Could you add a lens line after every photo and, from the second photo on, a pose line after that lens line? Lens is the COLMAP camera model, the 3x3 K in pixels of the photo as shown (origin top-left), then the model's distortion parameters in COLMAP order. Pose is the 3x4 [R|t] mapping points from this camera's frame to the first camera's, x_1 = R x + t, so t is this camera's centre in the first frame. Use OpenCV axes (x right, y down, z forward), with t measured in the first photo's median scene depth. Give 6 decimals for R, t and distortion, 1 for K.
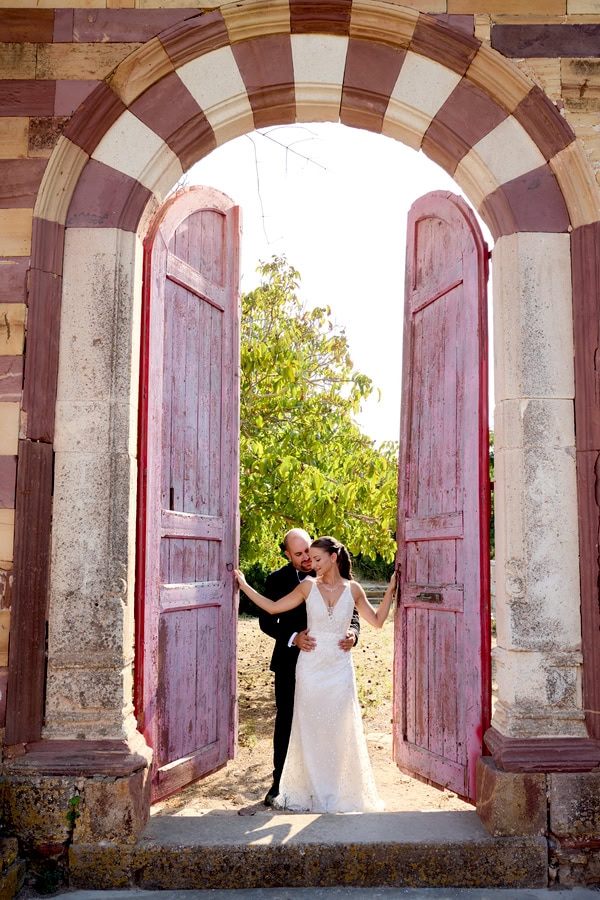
lens RADIAL K [[925.5, 0, 300.0], [0, 925.5, 450.0], [0, 0, 1]] dist [0.007358, -0.006054]
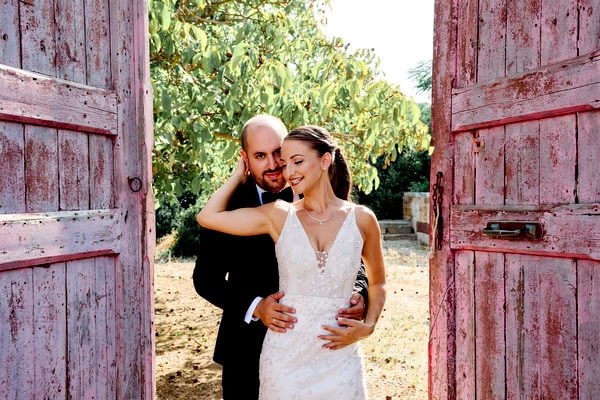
lens RADIAL K [[725.4, 0, 306.5], [0, 725.4, 193.0], [0, 0, 1]] dist [0.089414, 0.000569]
pose [[0.997544, -0.017859, 0.067733, -0.003435], [0.011175, 0.995143, 0.097801, 0.092097], [-0.069150, -0.096804, 0.992898, 0.574118]]
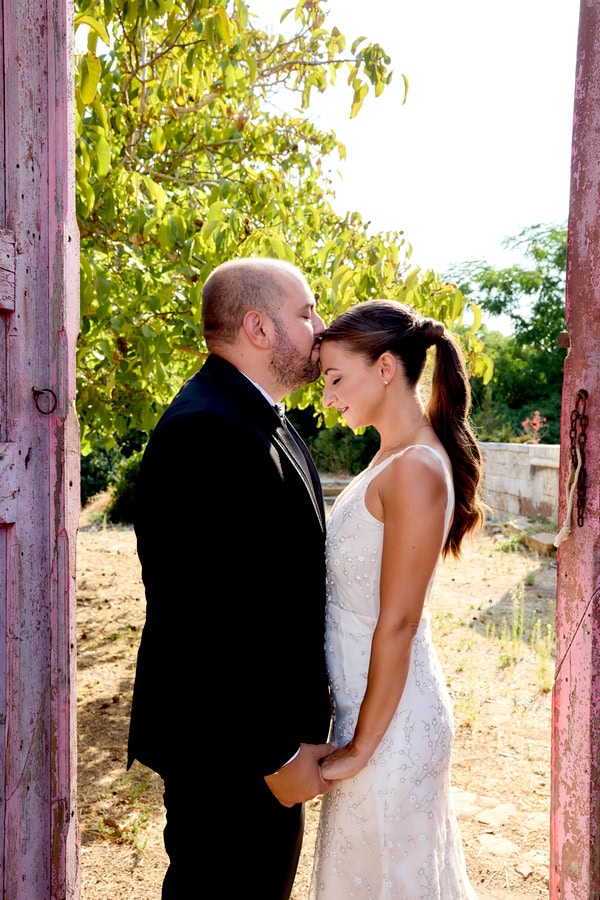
lens RADIAL K [[925.5, 0, 300.0], [0, 925.5, 450.0], [0, 0, 1]] dist [0.007358, -0.006054]
pose [[0.996048, 0.000302, 0.088821, -0.018529], [-0.009716, 0.994364, 0.105570, 0.111515], [-0.088289, -0.106015, 0.990437, 0.699184]]
